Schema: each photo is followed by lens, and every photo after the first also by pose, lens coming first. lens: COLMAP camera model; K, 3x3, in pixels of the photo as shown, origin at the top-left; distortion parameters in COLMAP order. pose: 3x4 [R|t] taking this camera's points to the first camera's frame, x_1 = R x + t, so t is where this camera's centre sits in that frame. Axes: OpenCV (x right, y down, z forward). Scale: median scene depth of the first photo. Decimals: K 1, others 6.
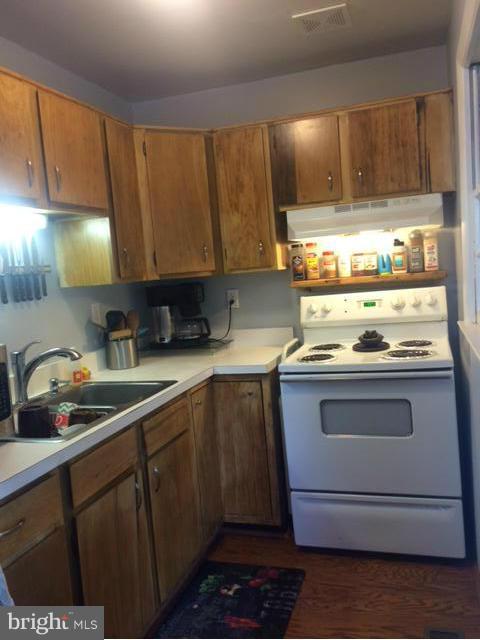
lens RADIAL K [[543.9, 0, 240.7], [0, 543.9, 316.8], [0, 0, 1]] dist [0.032664, -0.004230]
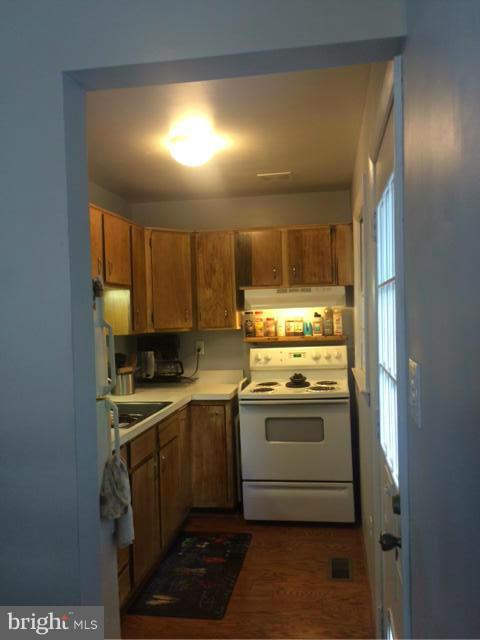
lens RADIAL K [[543.9, 0, 240.7], [0, 543.9, 316.8], [0, 0, 1]] dist [0.032664, -0.004230]
pose [[0.987668, 0.049883, 0.148406, -0.145457], [-0.036294, 0.995013, -0.092903, 0.015505], [-0.152300, 0.086371, 0.984553, -0.455048]]
